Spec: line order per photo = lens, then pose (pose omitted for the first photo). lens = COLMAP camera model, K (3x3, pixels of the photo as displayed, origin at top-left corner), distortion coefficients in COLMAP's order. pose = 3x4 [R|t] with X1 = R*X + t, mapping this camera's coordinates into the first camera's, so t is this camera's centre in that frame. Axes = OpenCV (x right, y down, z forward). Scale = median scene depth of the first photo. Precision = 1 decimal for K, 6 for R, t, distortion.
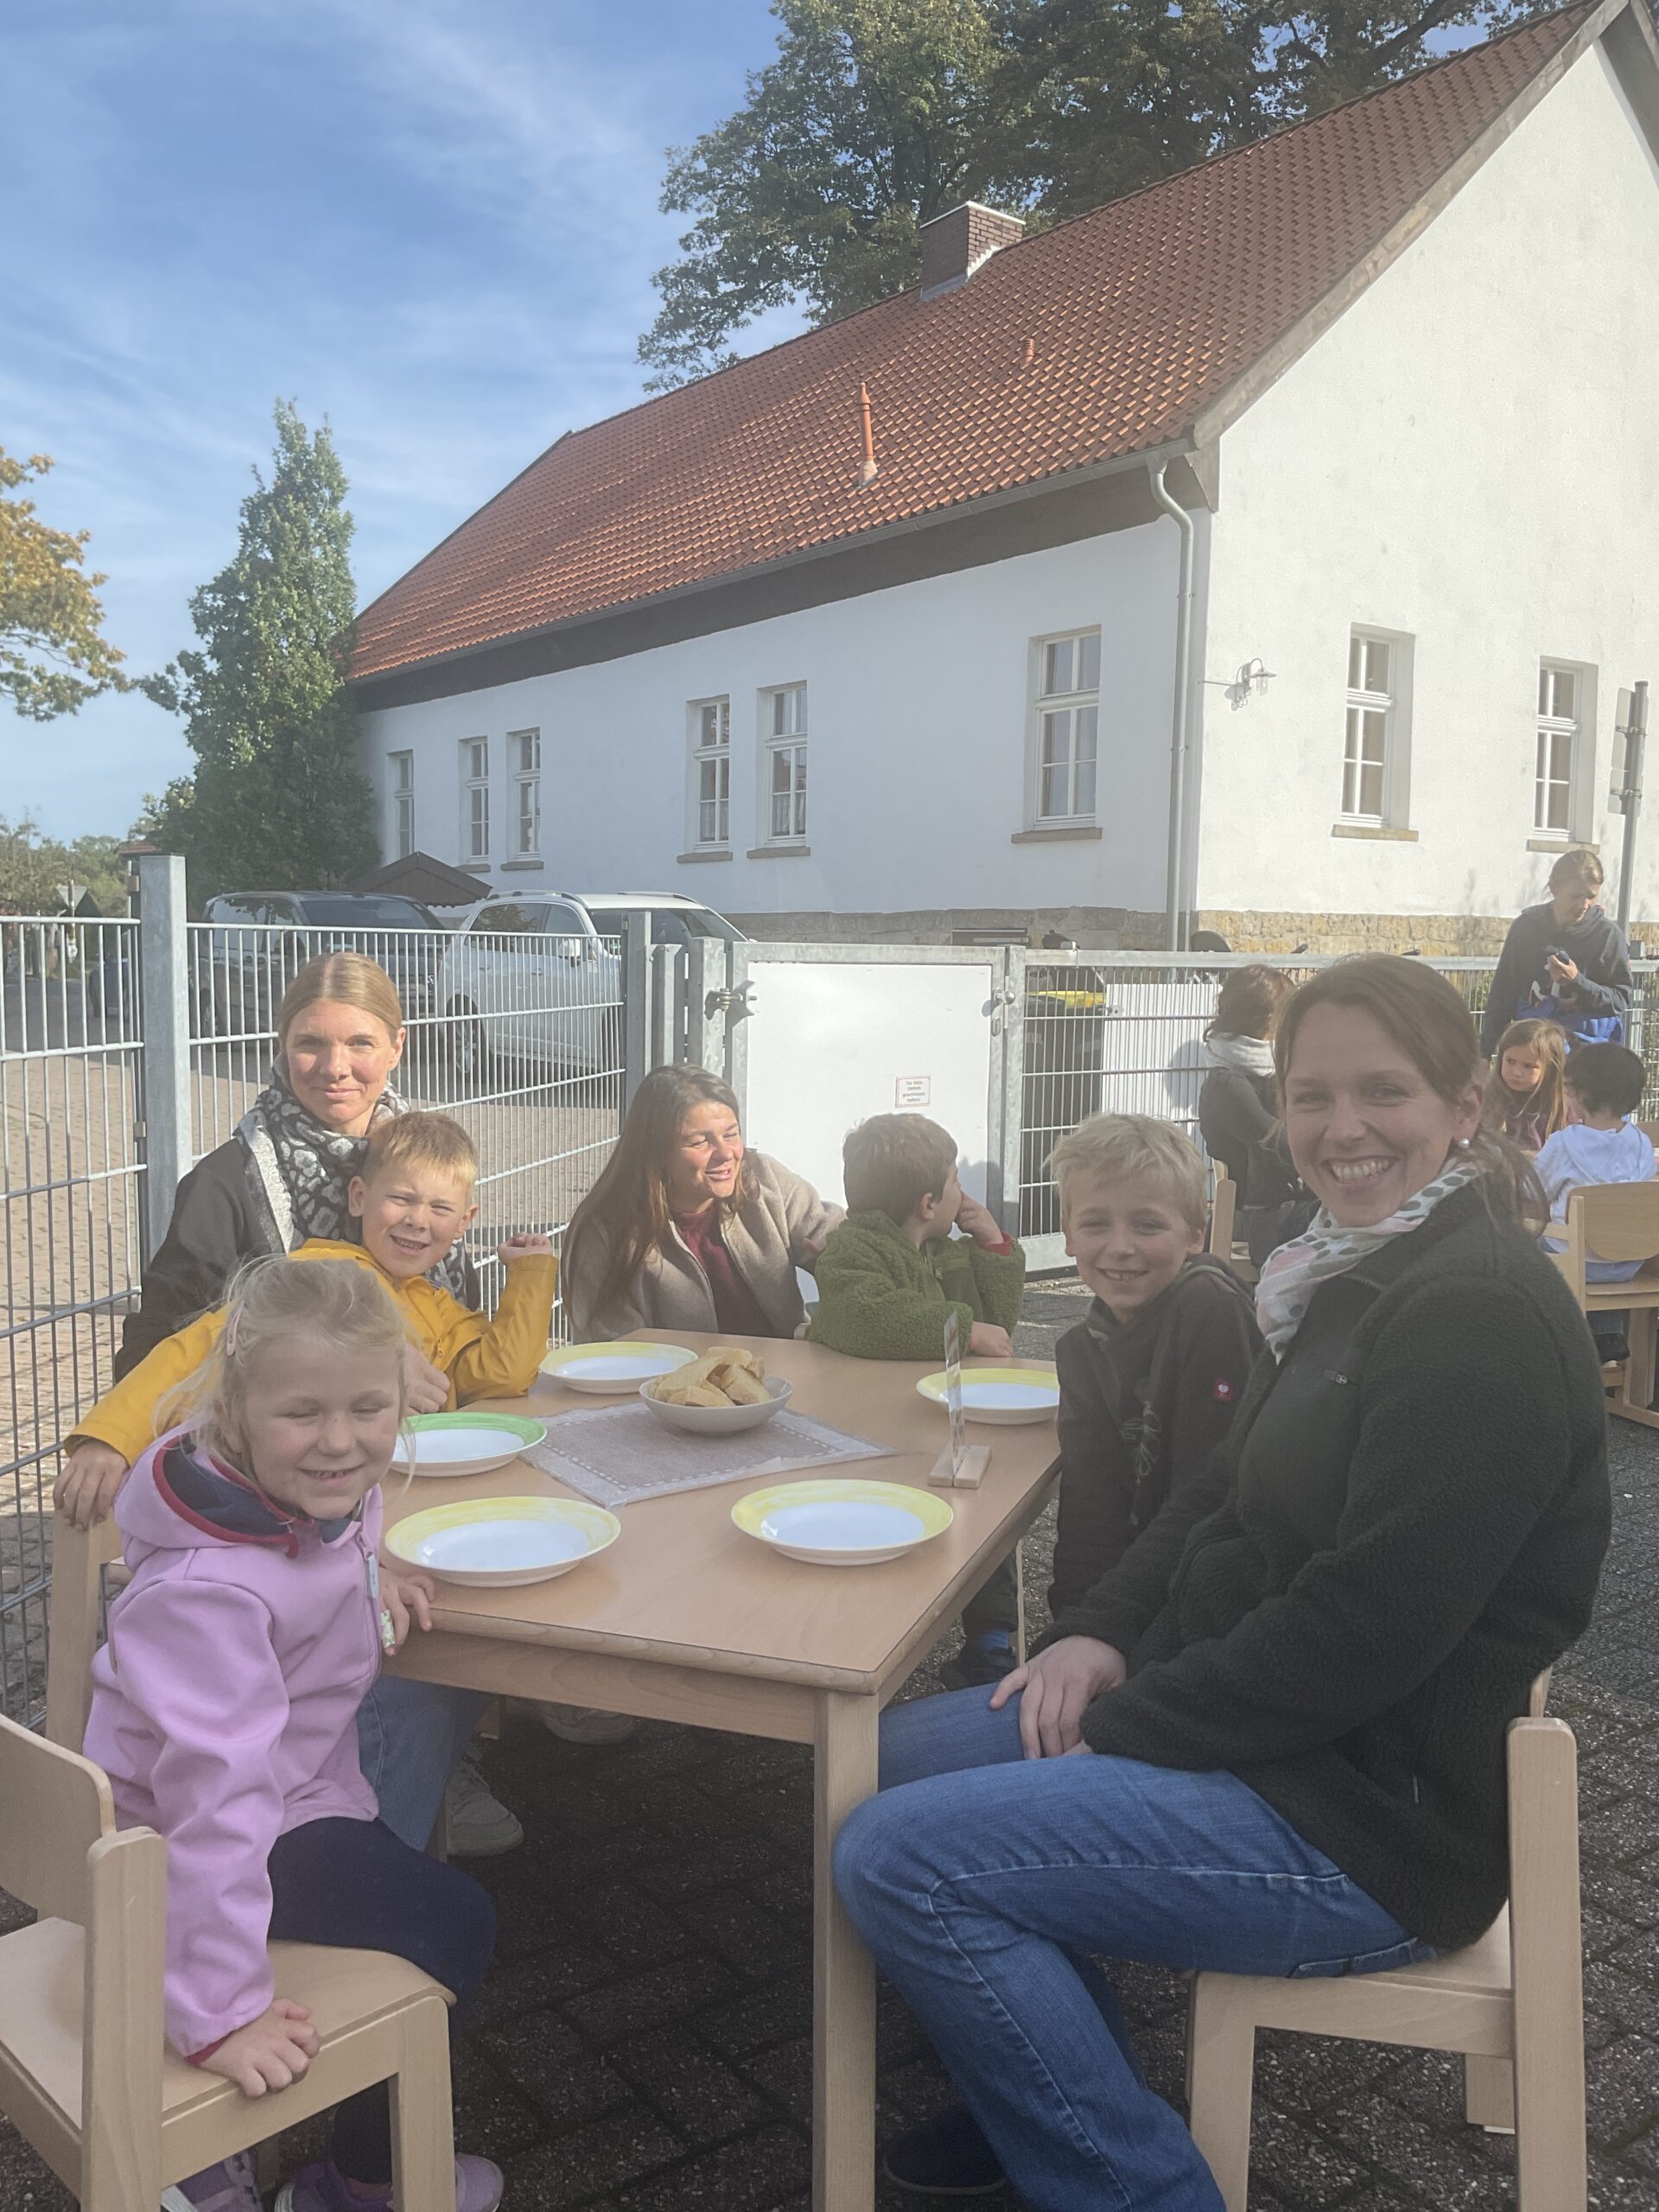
lens RADIAL K [[1852.6, 0, 830.5], [0, 1852.6, 1107.9], [0, 0, 1]] dist [-0.020845, -0.010485]
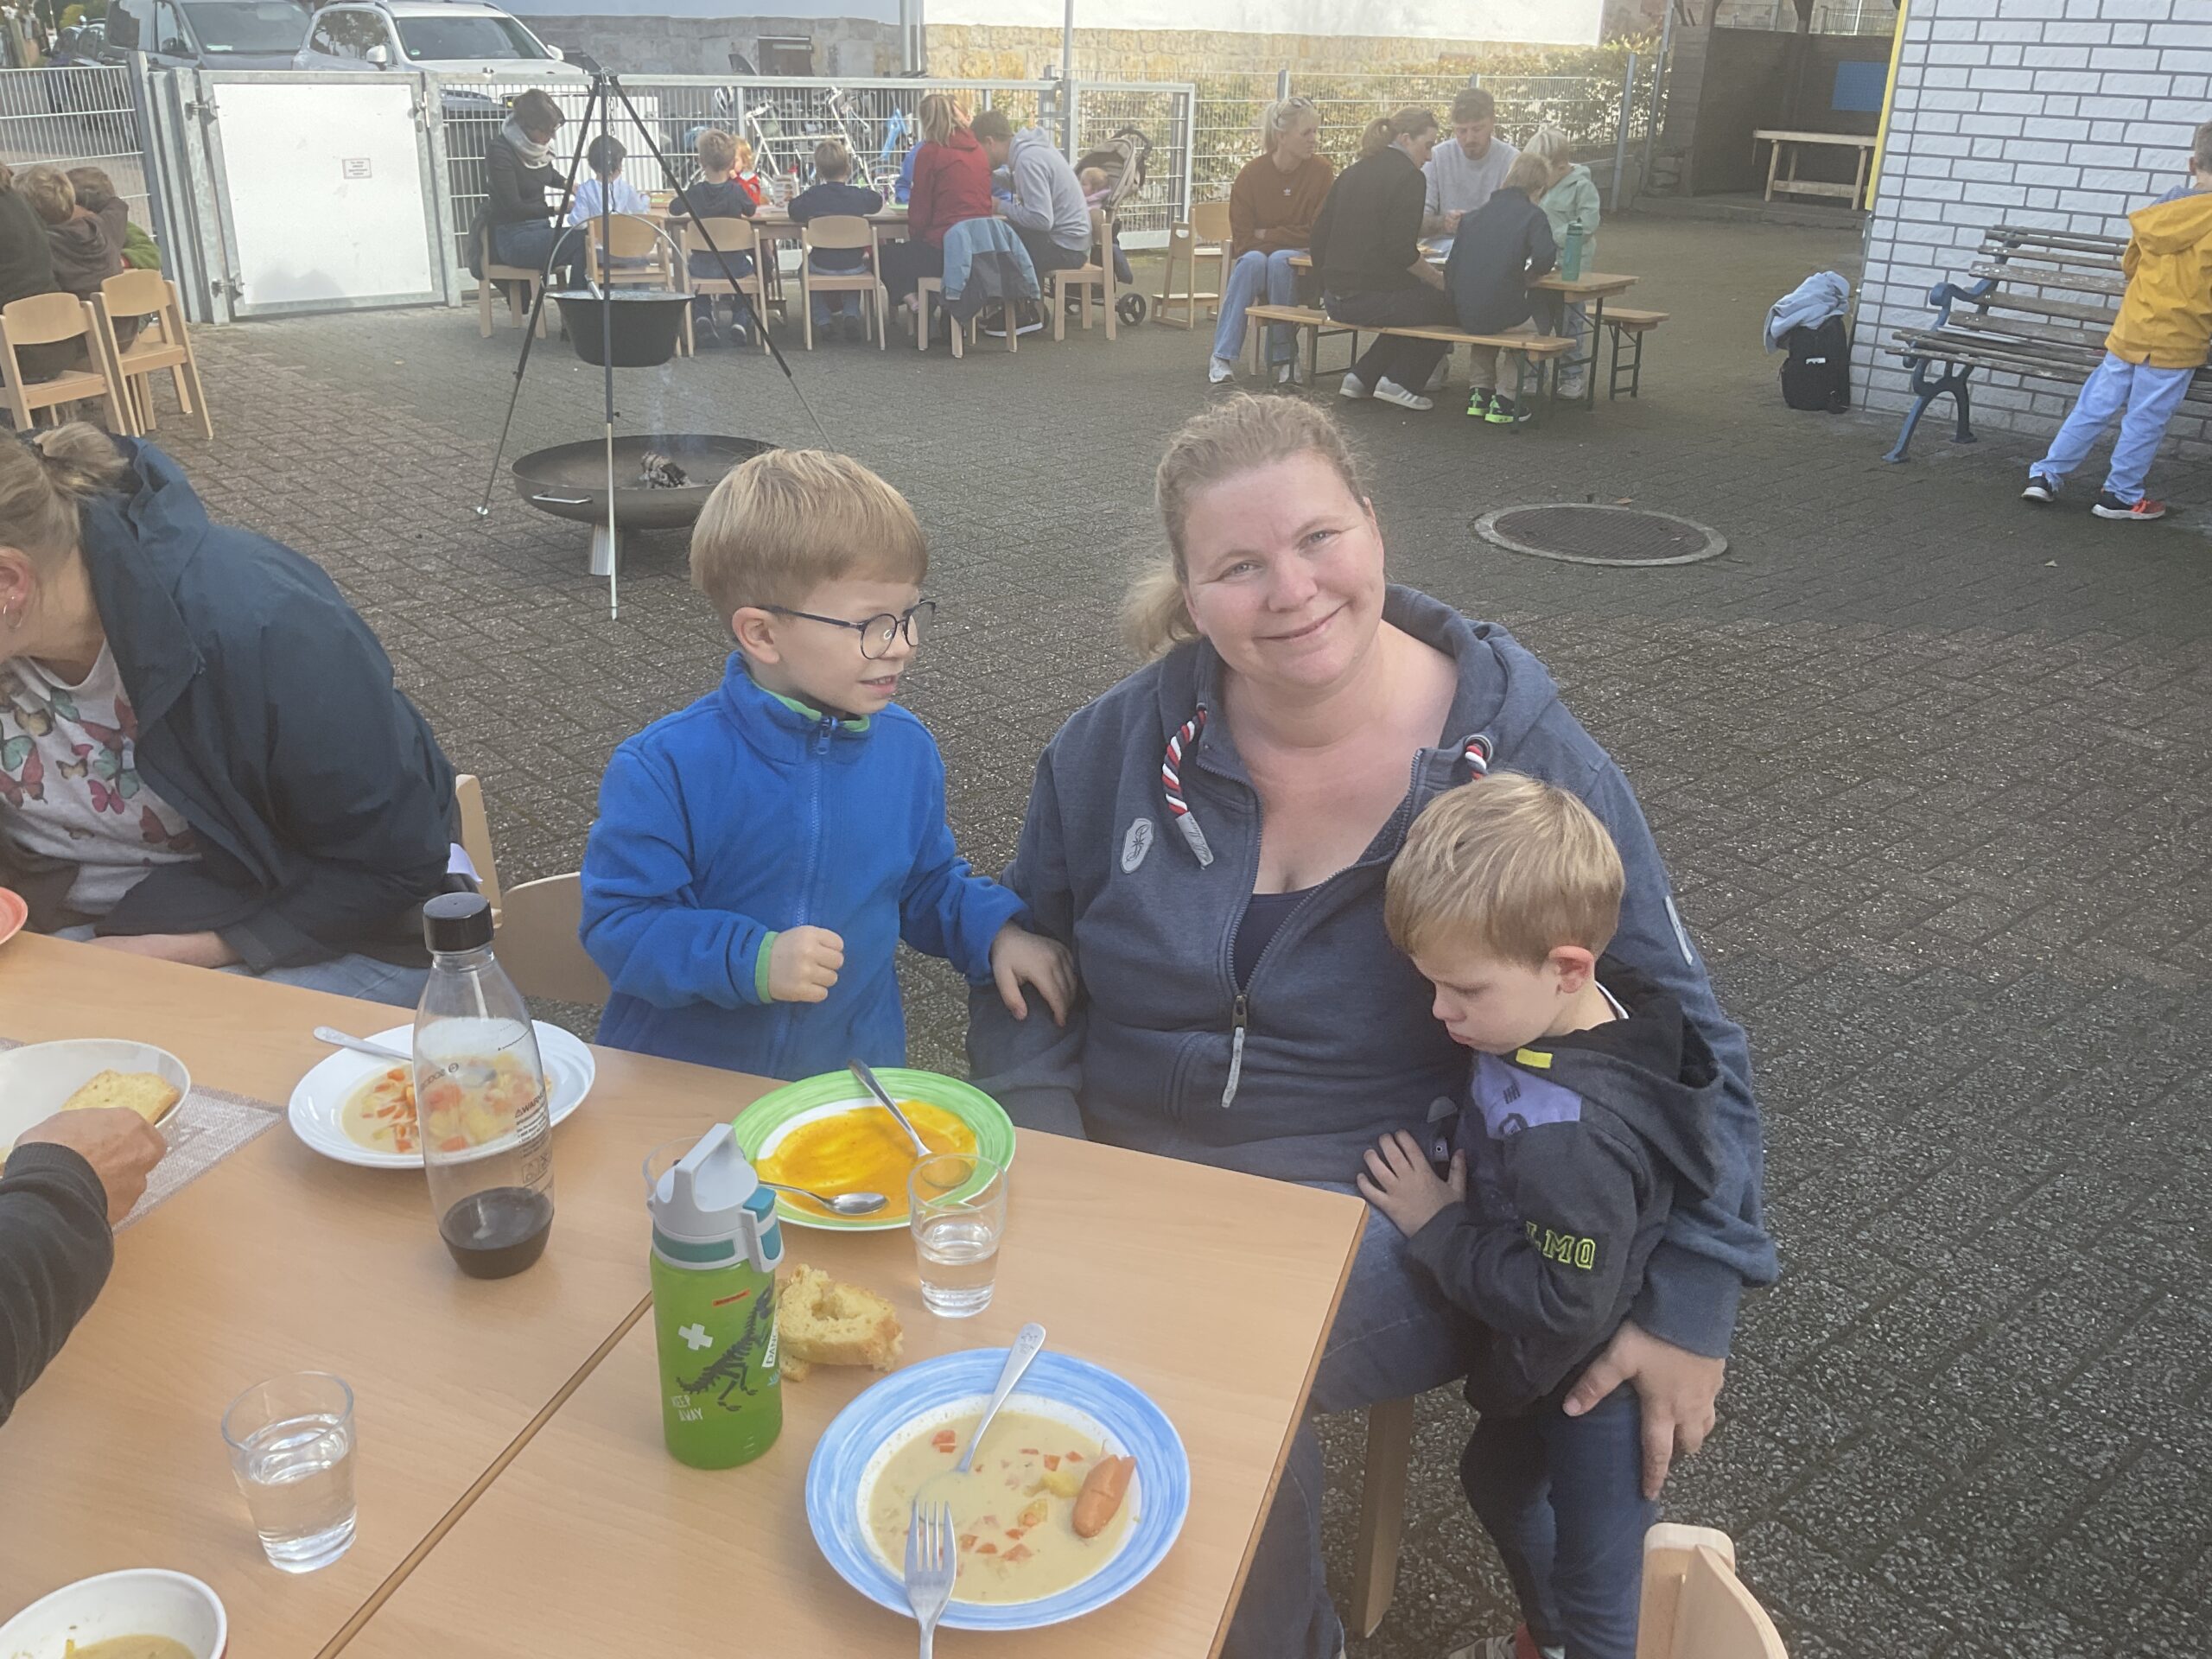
lens RADIAL K [[1852.6, 0, 1104.8], [0, 1852.6, 831.8], [0, 0, 1]] dist [-0.020845, -0.010485]
pose [[0.996886, -0.016973, 0.077002, 0.217912], [-0.008137, 0.949198, 0.314573, 0.011863], [-0.078430, -0.314220, 0.946105, -0.291496]]
